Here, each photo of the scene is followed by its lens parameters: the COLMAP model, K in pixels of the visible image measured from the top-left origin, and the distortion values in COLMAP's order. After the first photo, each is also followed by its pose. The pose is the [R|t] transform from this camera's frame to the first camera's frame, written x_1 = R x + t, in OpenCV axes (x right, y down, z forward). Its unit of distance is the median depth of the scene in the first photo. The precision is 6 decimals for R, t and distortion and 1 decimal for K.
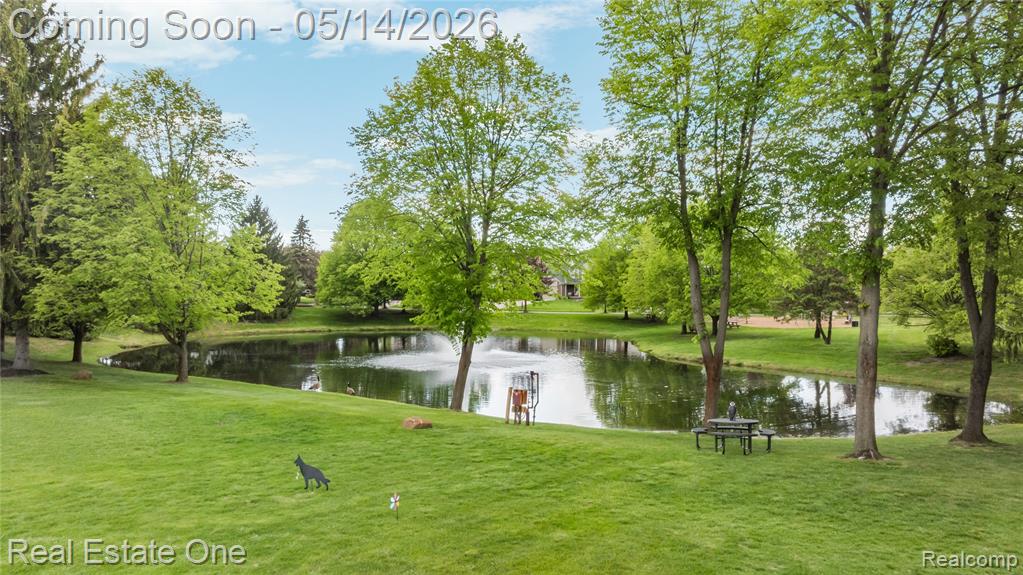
lens RADIAL K [[721.6, 0, 512.3], [0, 721.6, 289.1], [0, 0, 1]] dist [-0.003734, 0.004161]
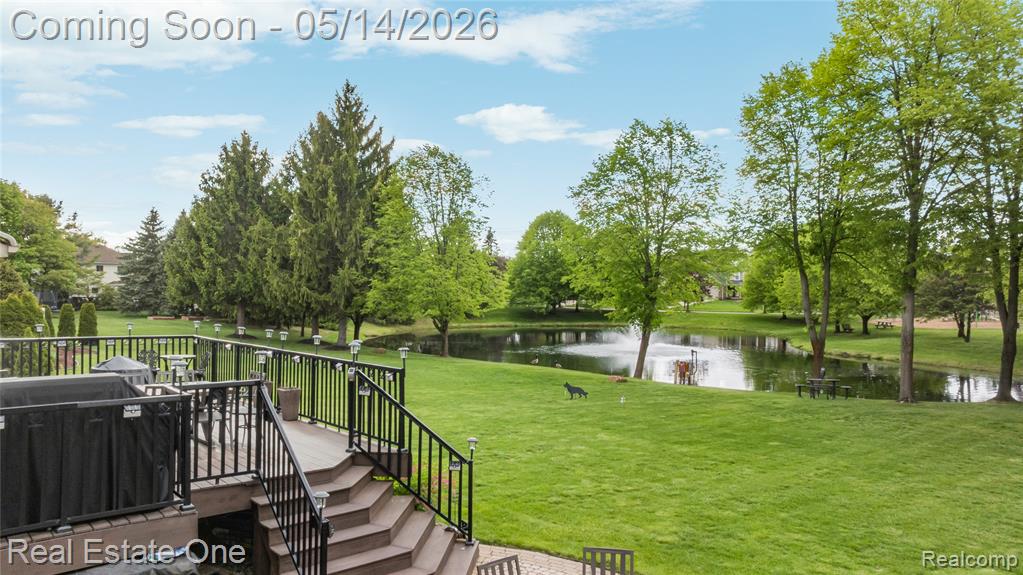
lens RADIAL K [[721.6, 0, 508.5], [0, 721.6, 282.6], [0, 0, 1]] dist [-0.003734, 0.004161]
pose [[0.974746, -0.000319, -0.223317, -0.004947], [-0.001513, 0.999967, -0.008033, -0.006109], [0.223313, 0.008168, 0.974713, -0.267513]]
